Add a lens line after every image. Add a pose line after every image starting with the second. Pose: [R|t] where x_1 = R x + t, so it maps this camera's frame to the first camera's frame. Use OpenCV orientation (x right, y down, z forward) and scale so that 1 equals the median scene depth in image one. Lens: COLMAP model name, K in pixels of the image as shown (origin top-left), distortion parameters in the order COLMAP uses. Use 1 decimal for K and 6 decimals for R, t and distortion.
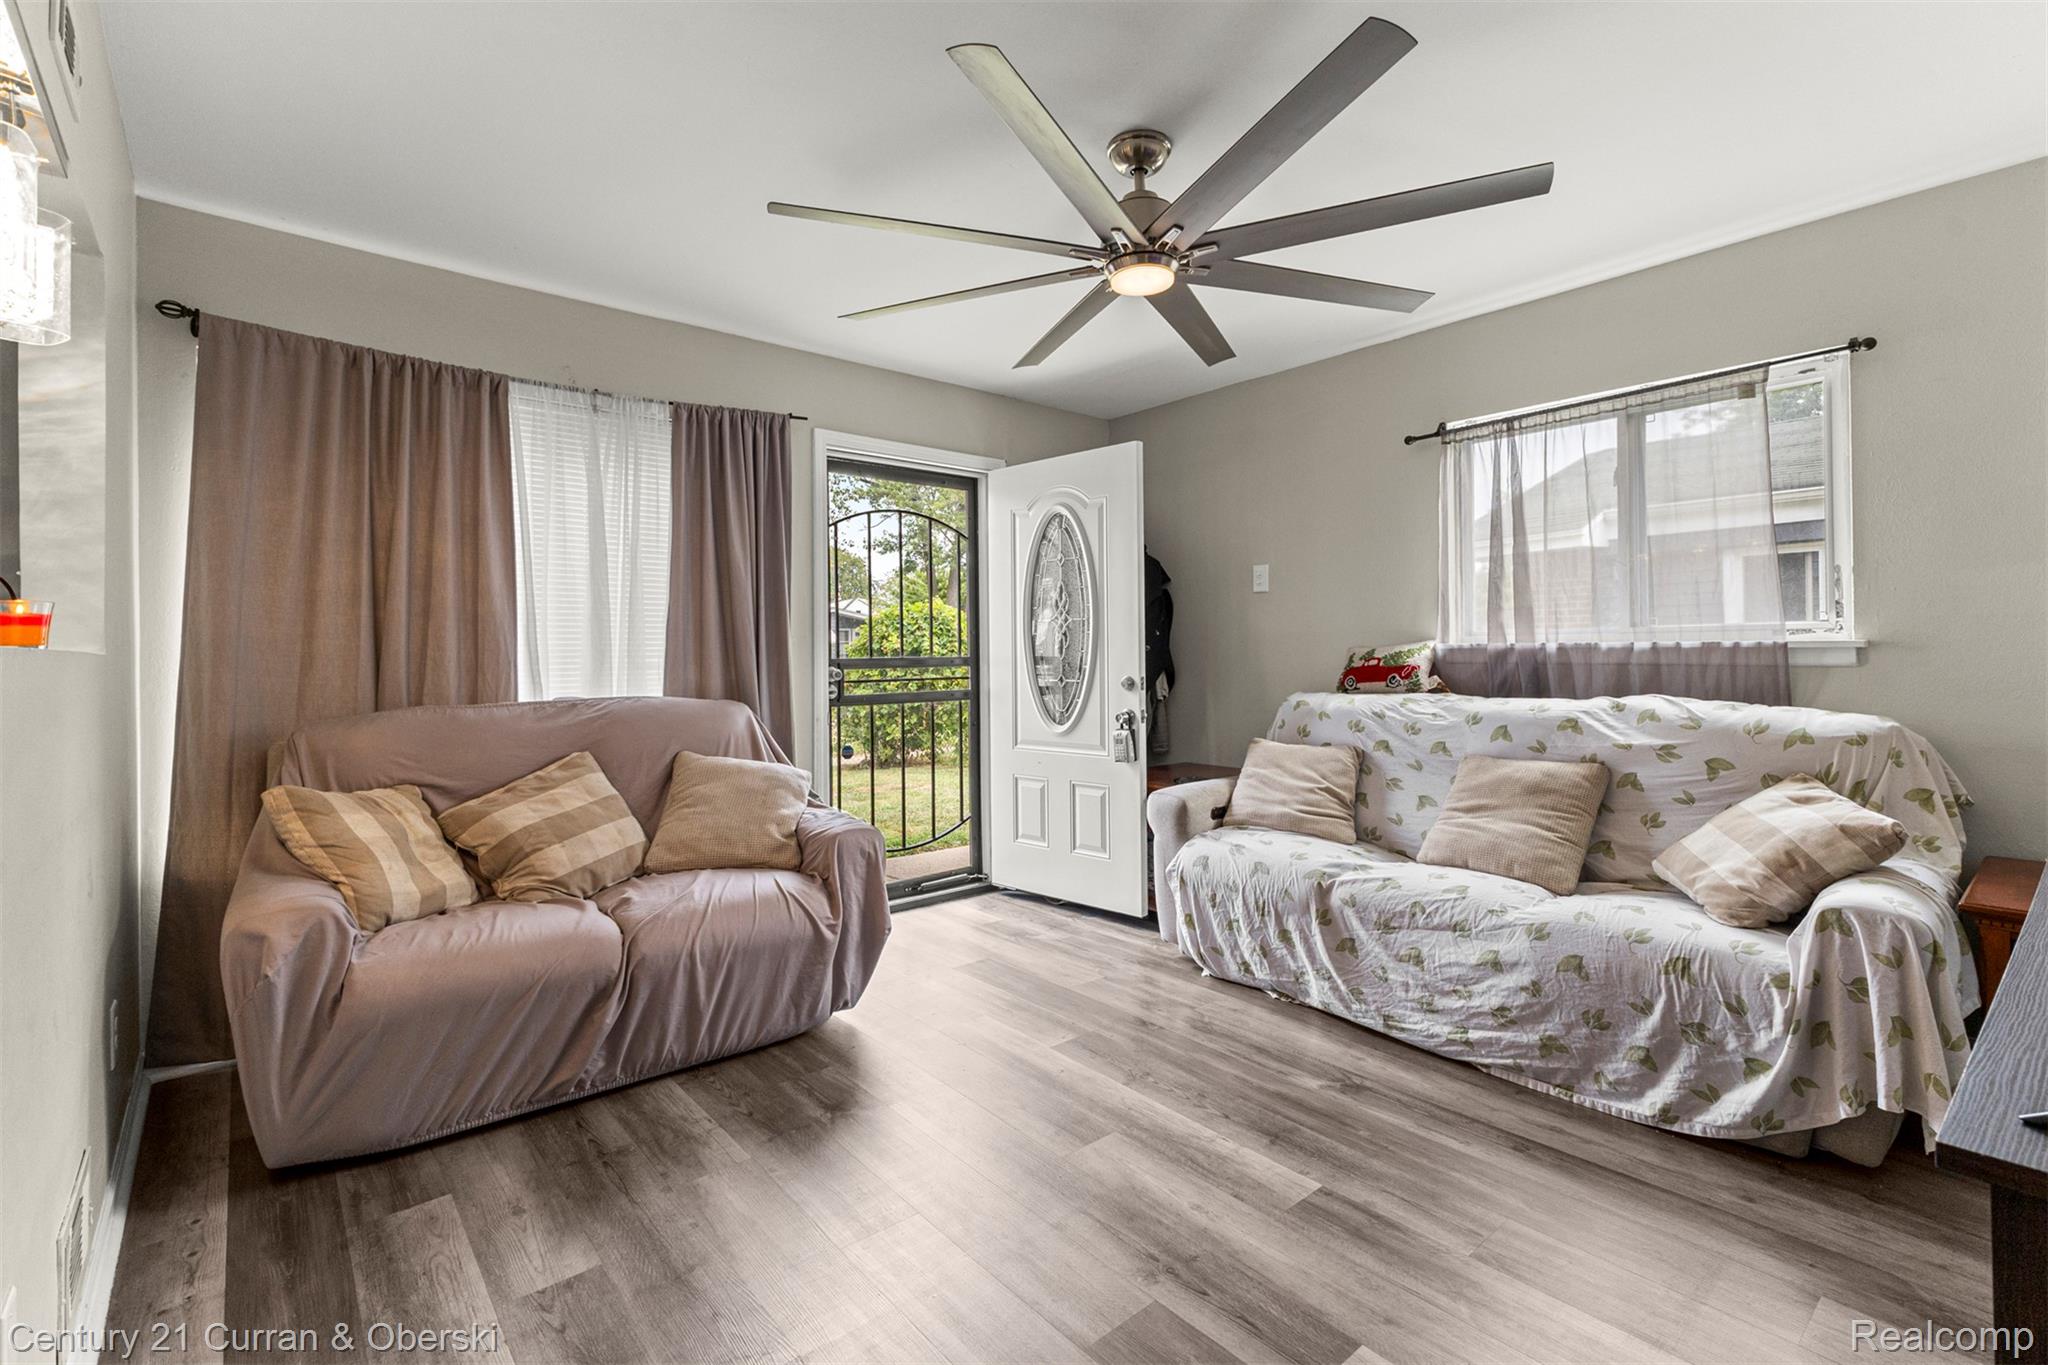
lens RADIAL K [[927.4, 0, 1032.0], [0, 927.4, 632.8], [0, 0, 1]] dist [0.000617, 0.000035]
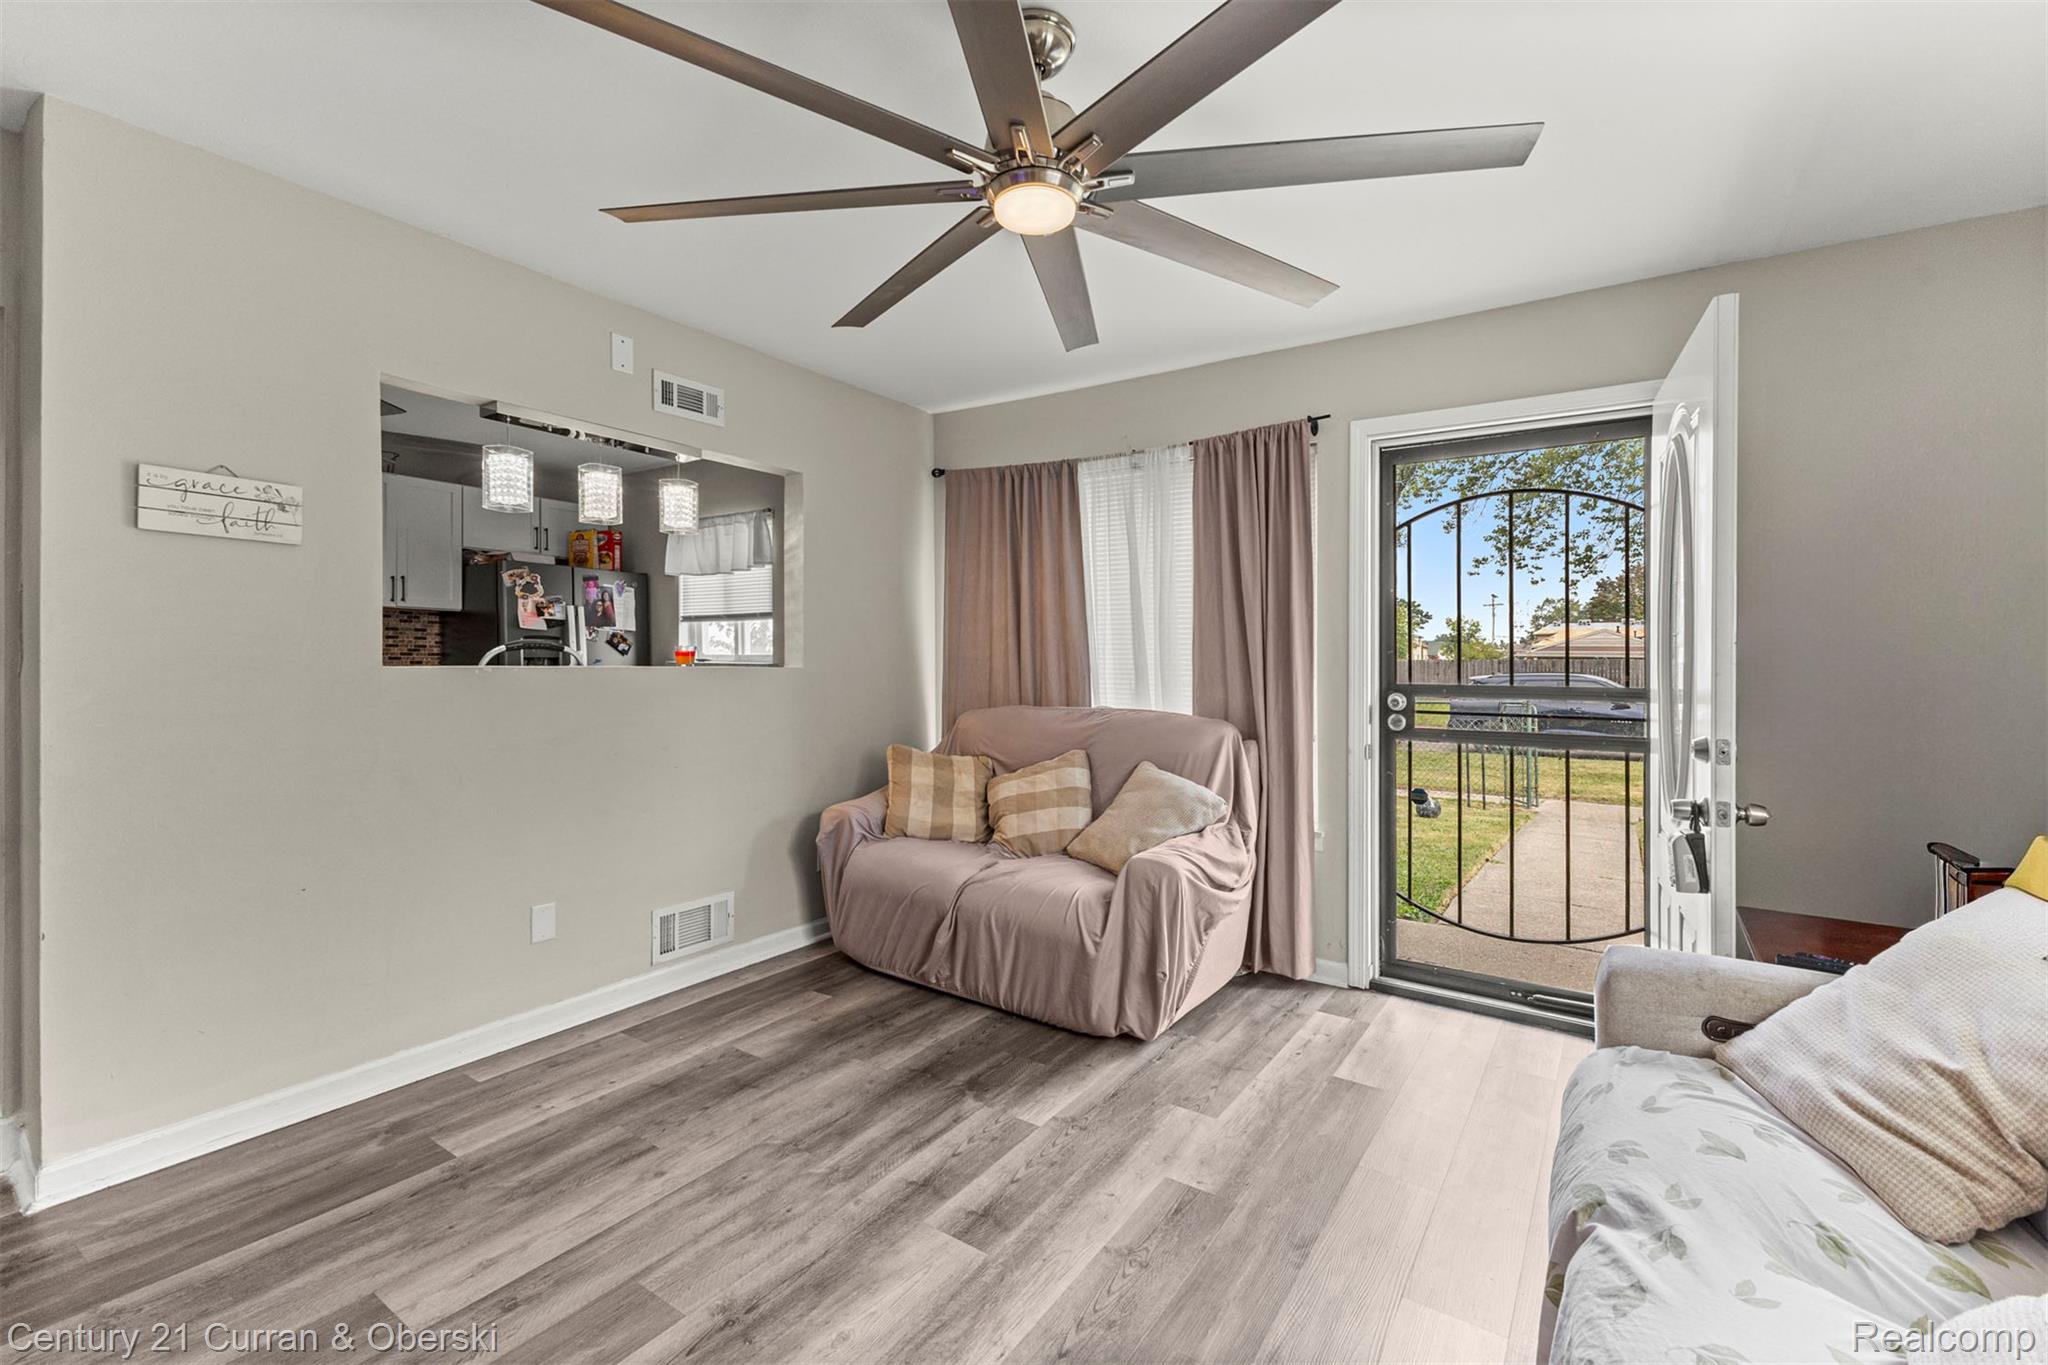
lens RADIAL K [[890.1, 0, 1009.3], [0, 890.1, 653.7], [0, 0, 1]] dist [-0.000718, -0.000129]
pose [[0.250063, 0.008223, -0.968195, 0.780742], [0.006851, 0.999924, 0.010262, -0.017330], [0.968205, -0.009199, 0.249988, 0.725611]]
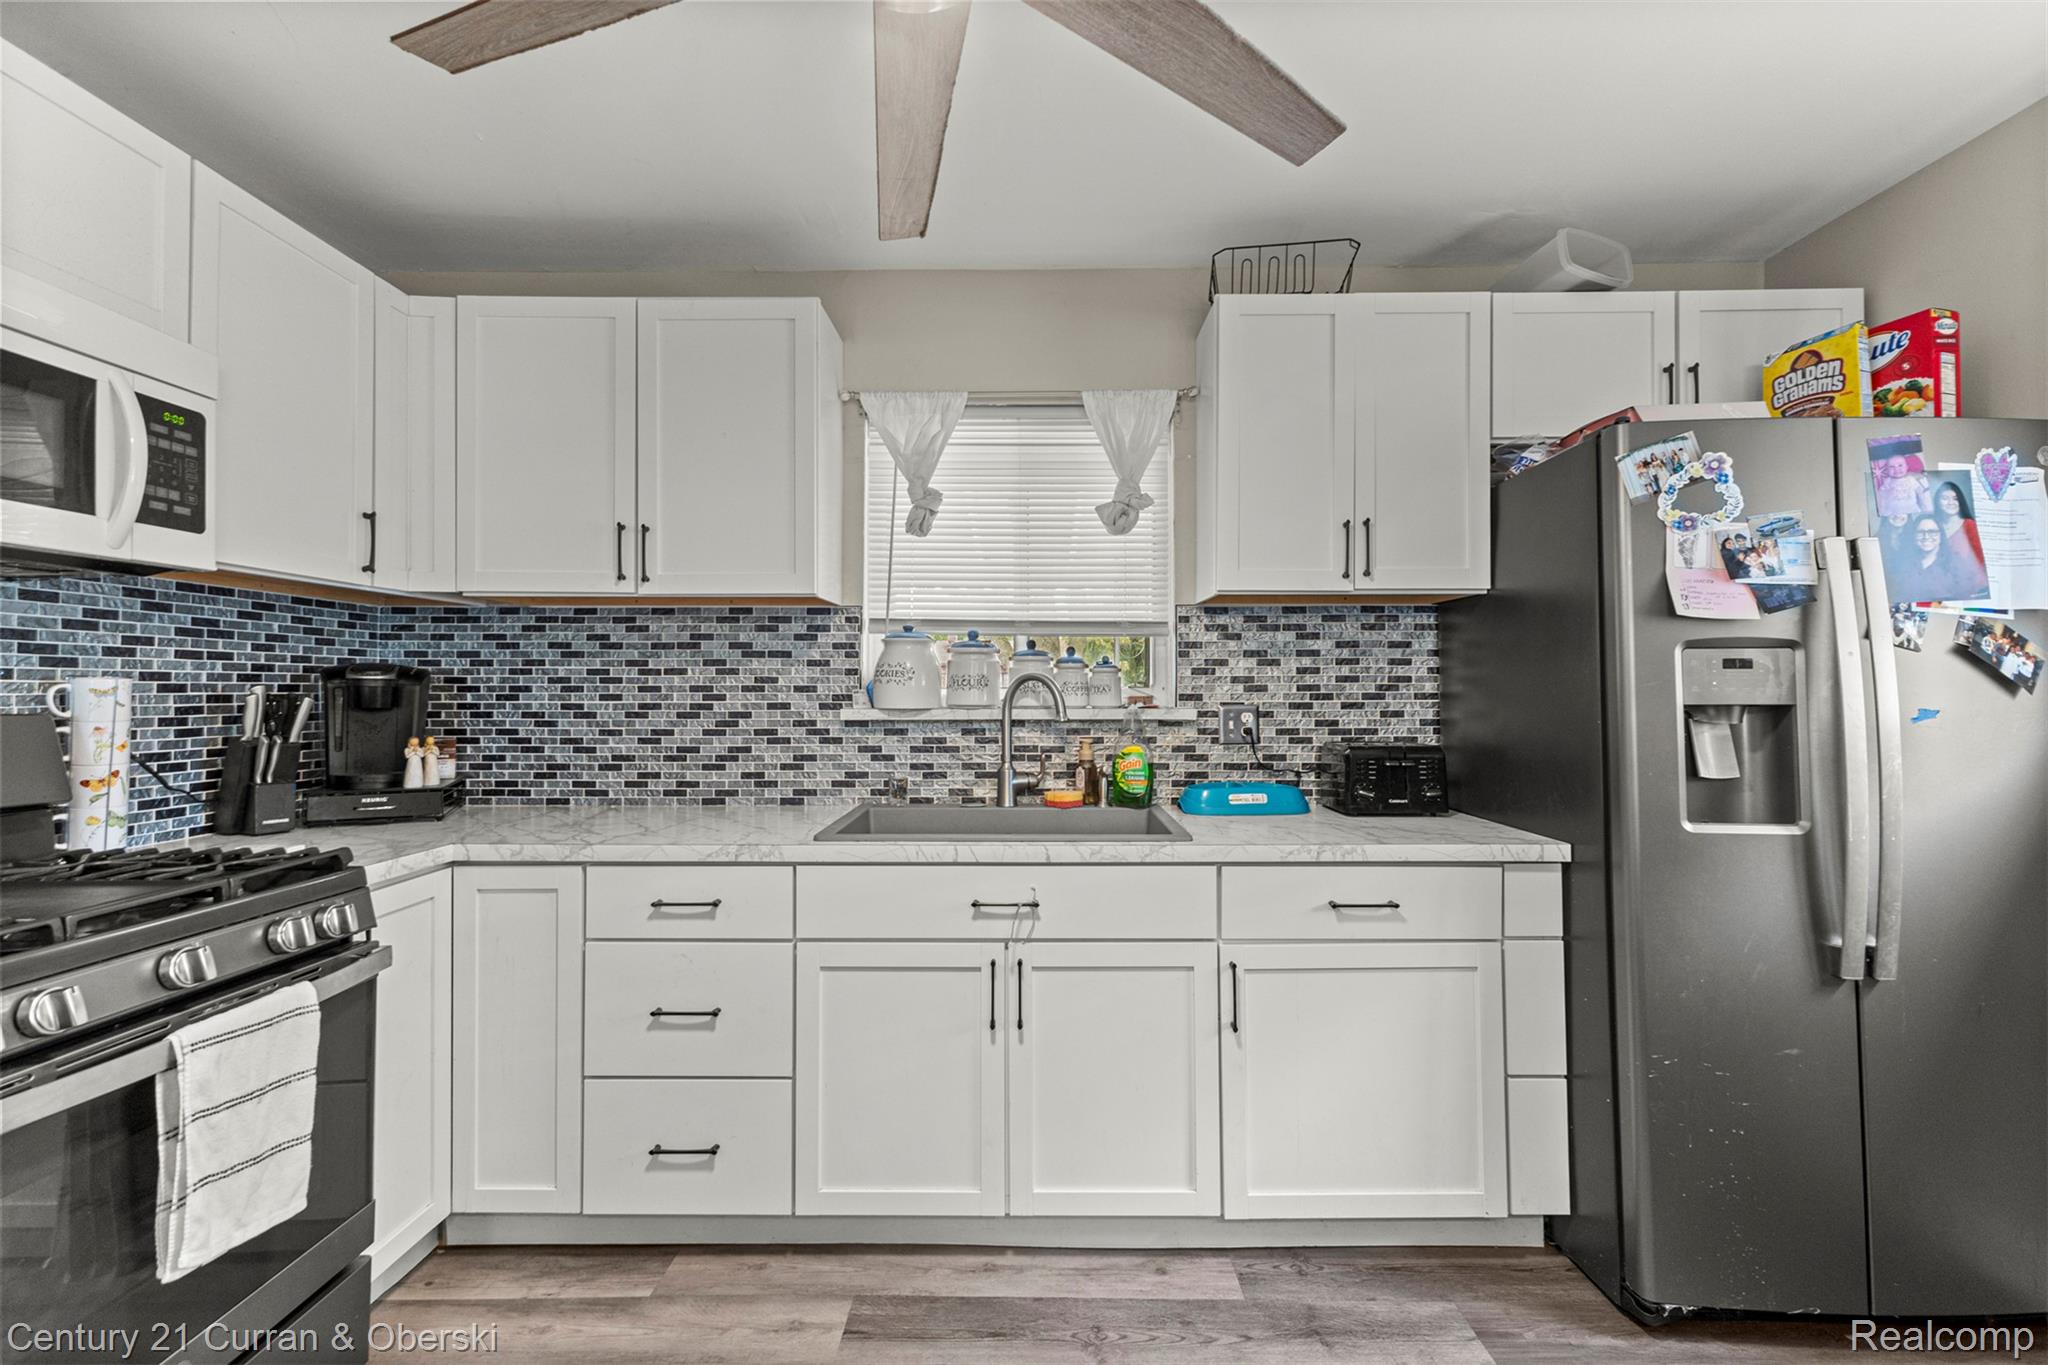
lens RADIAL K [[899.2, 0, 1043.4], [0, 899.2, 694.9], [0, 0, 1]] dist [0.000582, -0.000242]
pose [[-0.639051, 0.019998, -0.768904, -0.680086], [0.028261, 0.999597, 0.002509, -0.019021], [0.768645, -0.020127, -0.639359, 0.201426]]
